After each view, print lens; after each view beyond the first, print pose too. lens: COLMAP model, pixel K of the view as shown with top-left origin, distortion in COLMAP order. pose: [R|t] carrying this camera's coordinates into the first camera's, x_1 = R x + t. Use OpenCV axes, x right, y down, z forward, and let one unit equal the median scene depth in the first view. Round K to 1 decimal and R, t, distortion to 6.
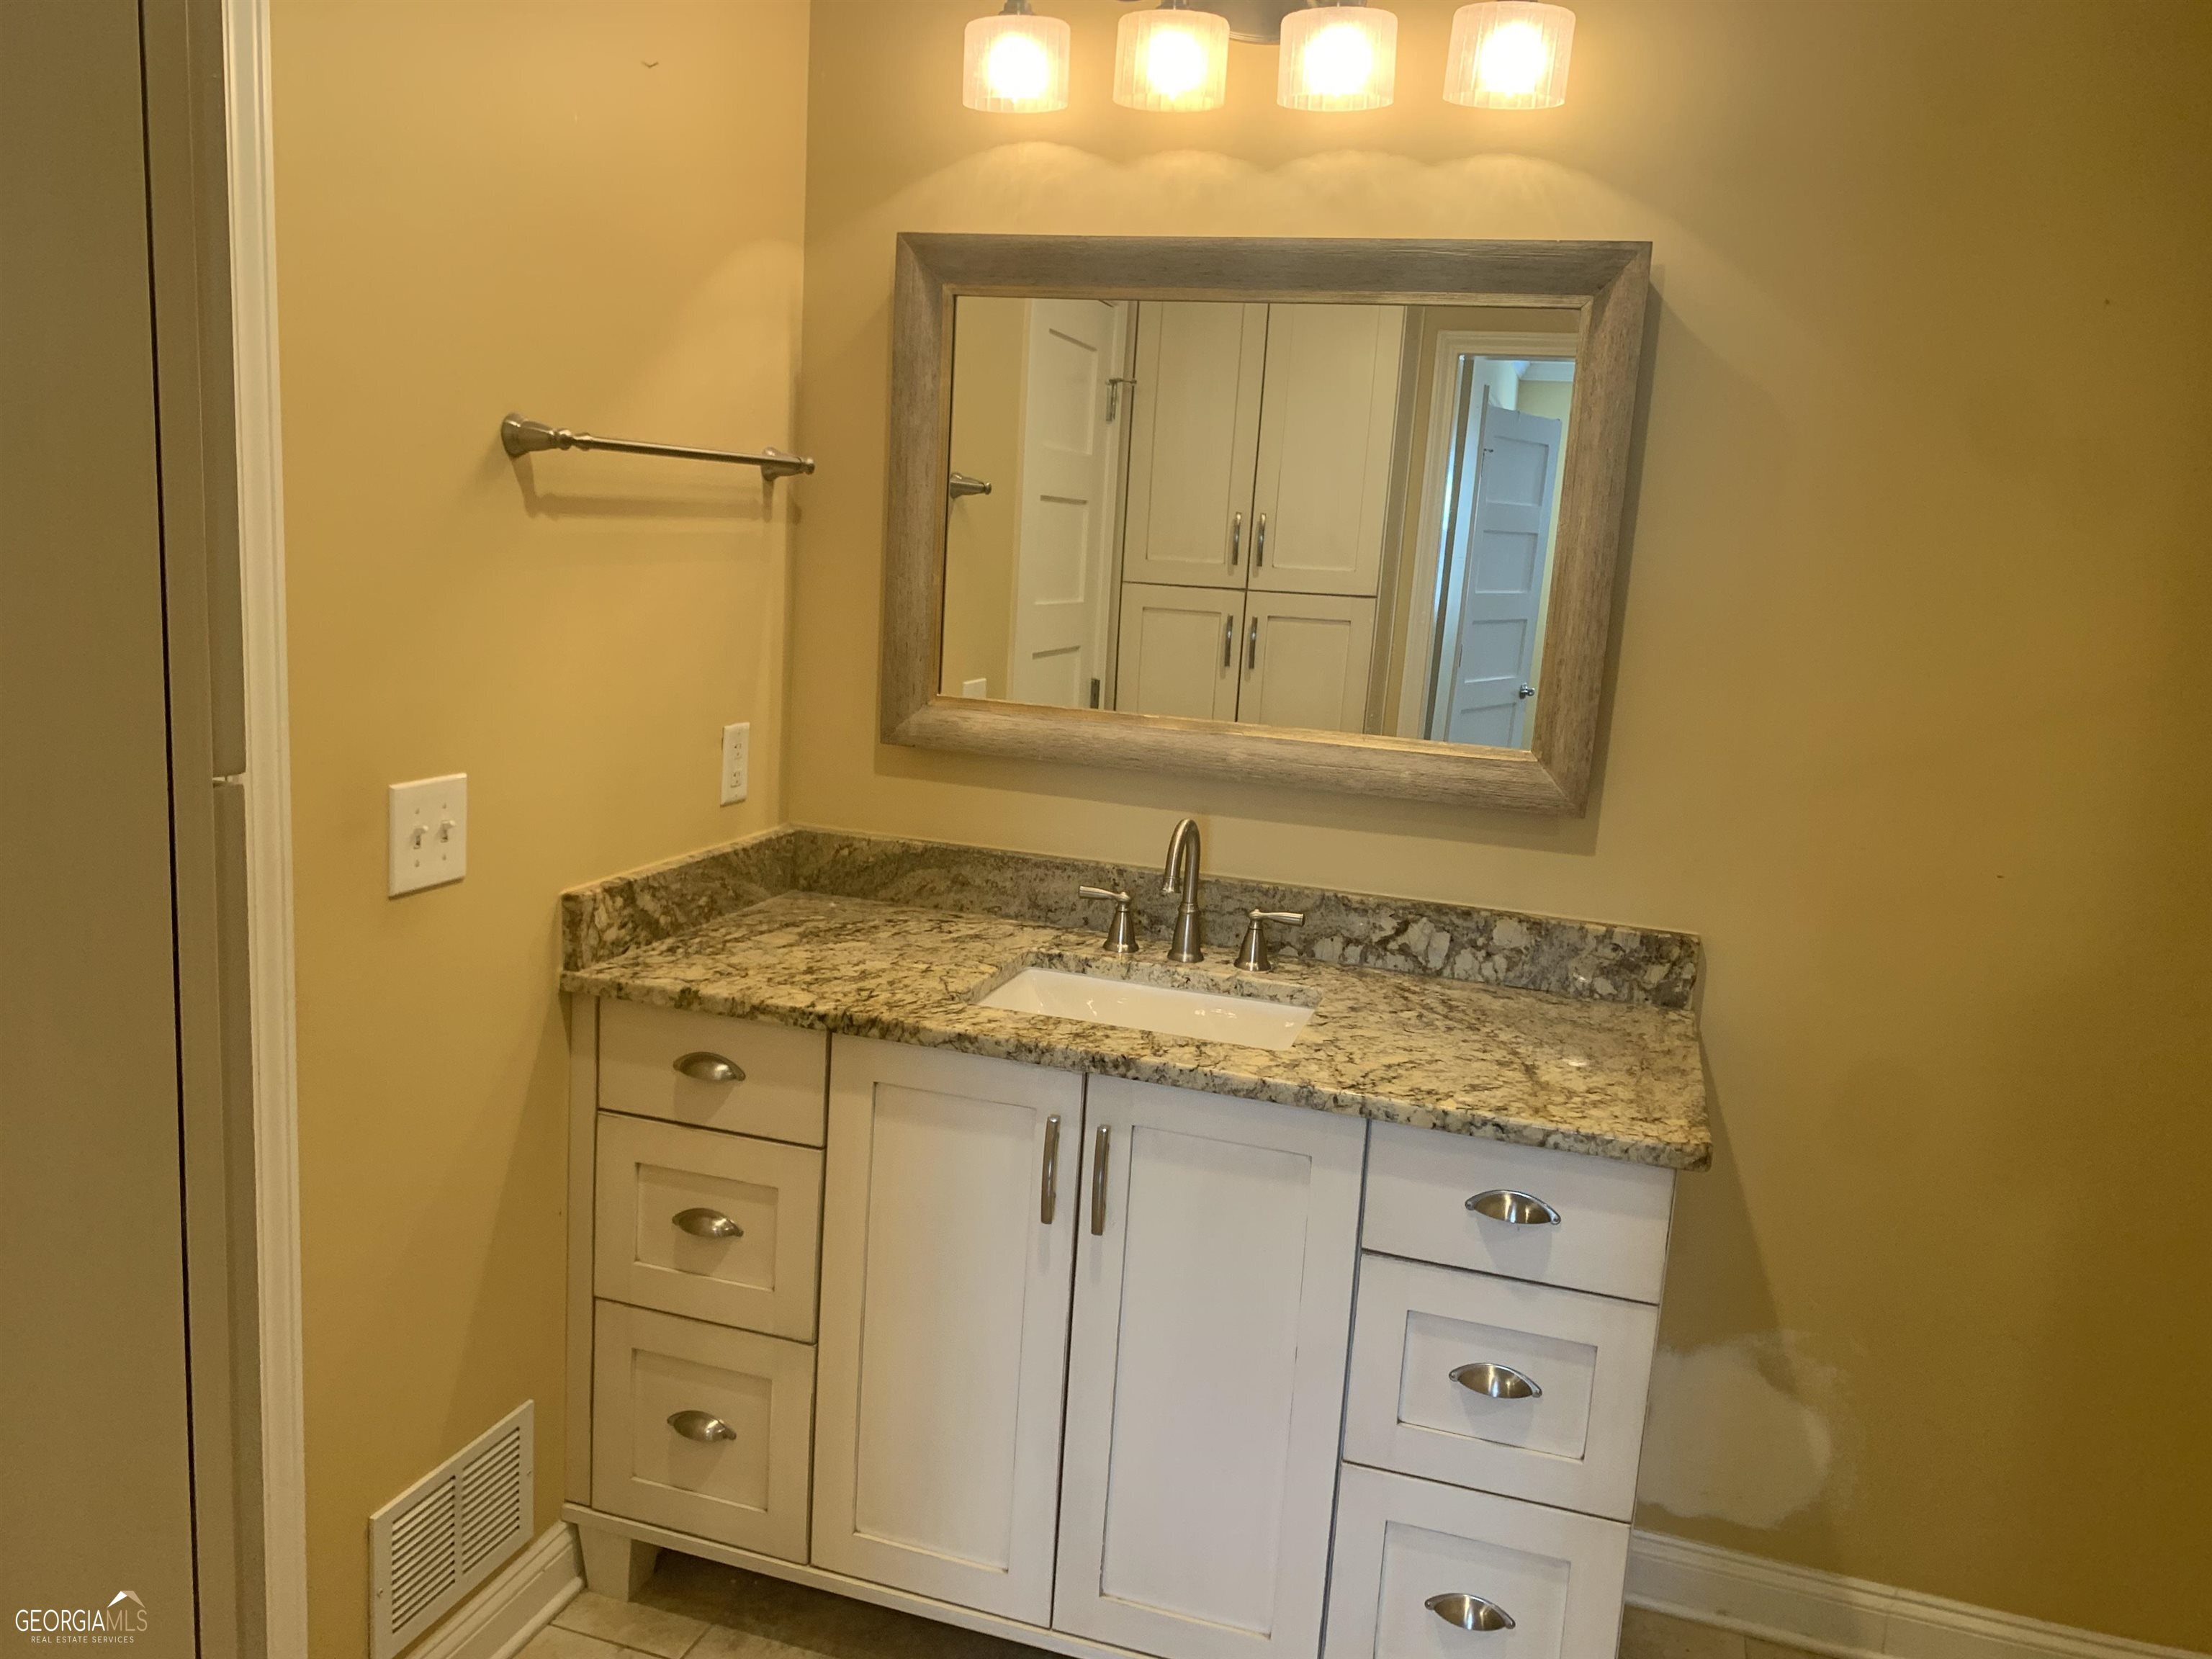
lens RADIAL K [[1661.6, 0, 1106.0], [0, 1661.6, 829.5], [0, 0, 1]] dist [0.126755, -0.000558]
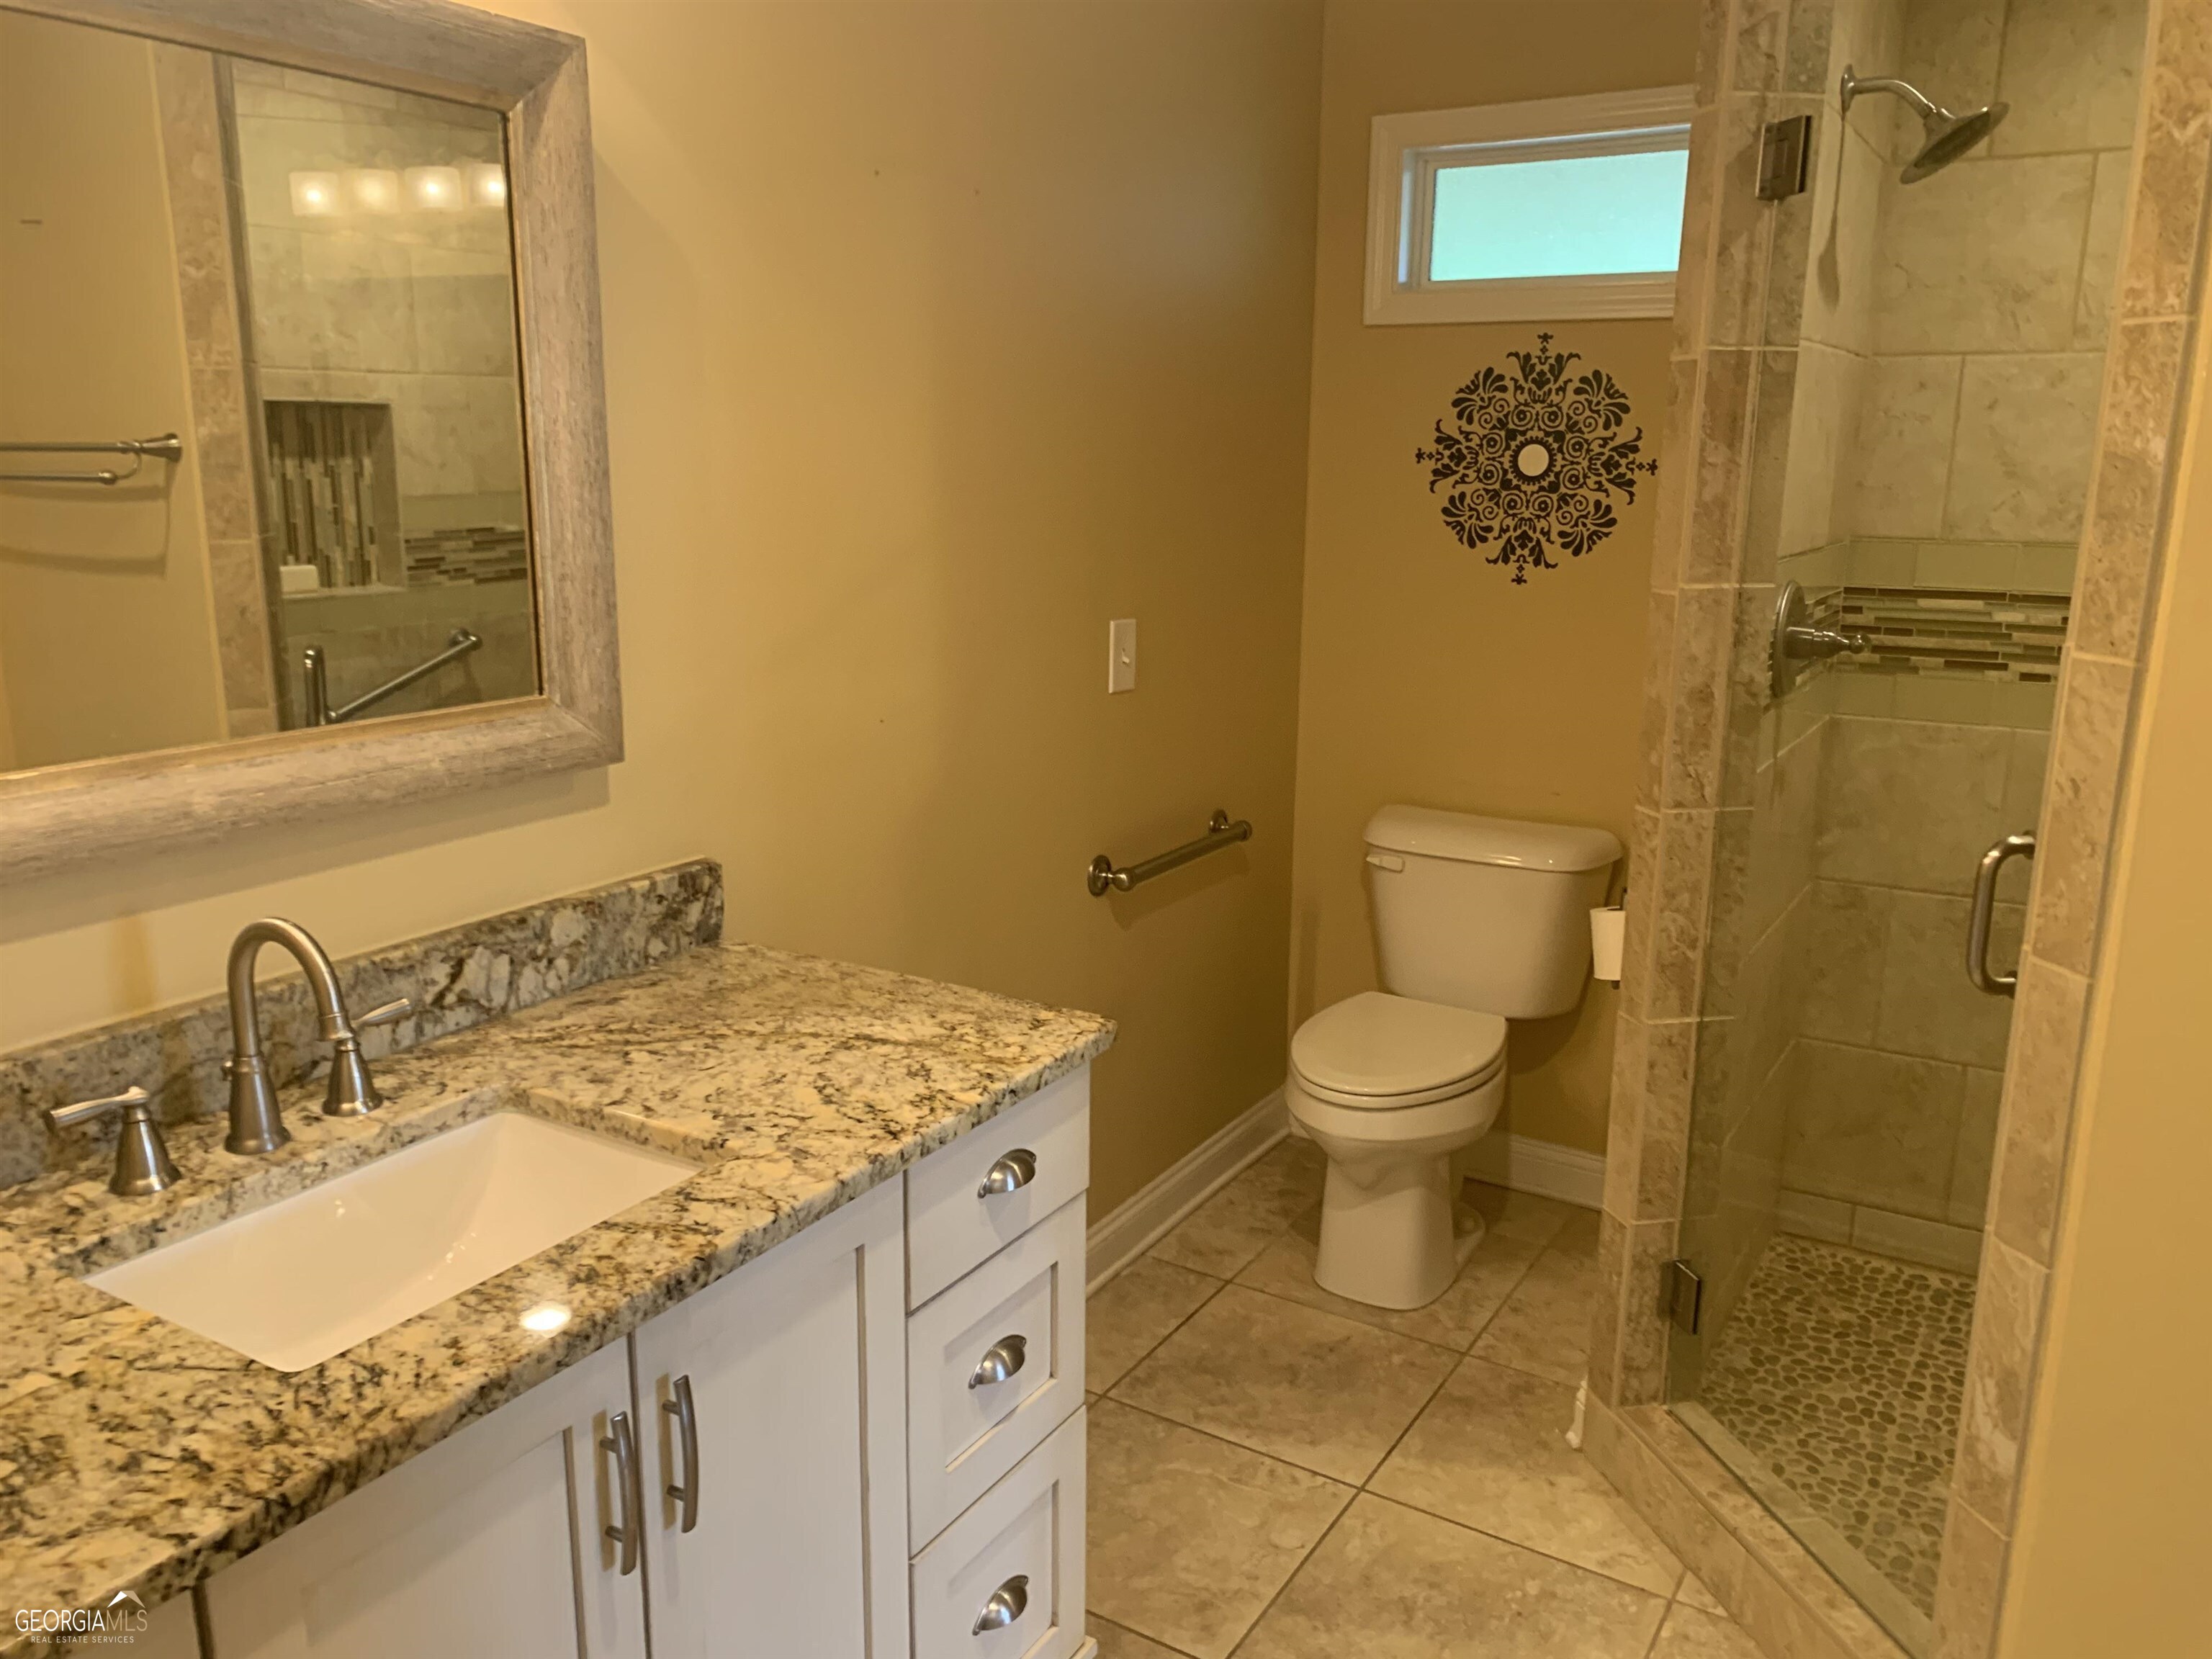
lens RADIAL K [[1654.5, 0, 1106.8], [0, 1654.5, 895.0], [0, 0, 1]] dist [-0.003256, -0.043271]
pose [[0.218133, -0.309469, 0.925552, -0.450752], [0.171423, 0.945795, 0.275836, -0.132161], [-0.960746, 0.098492, 0.259359, 0.585410]]
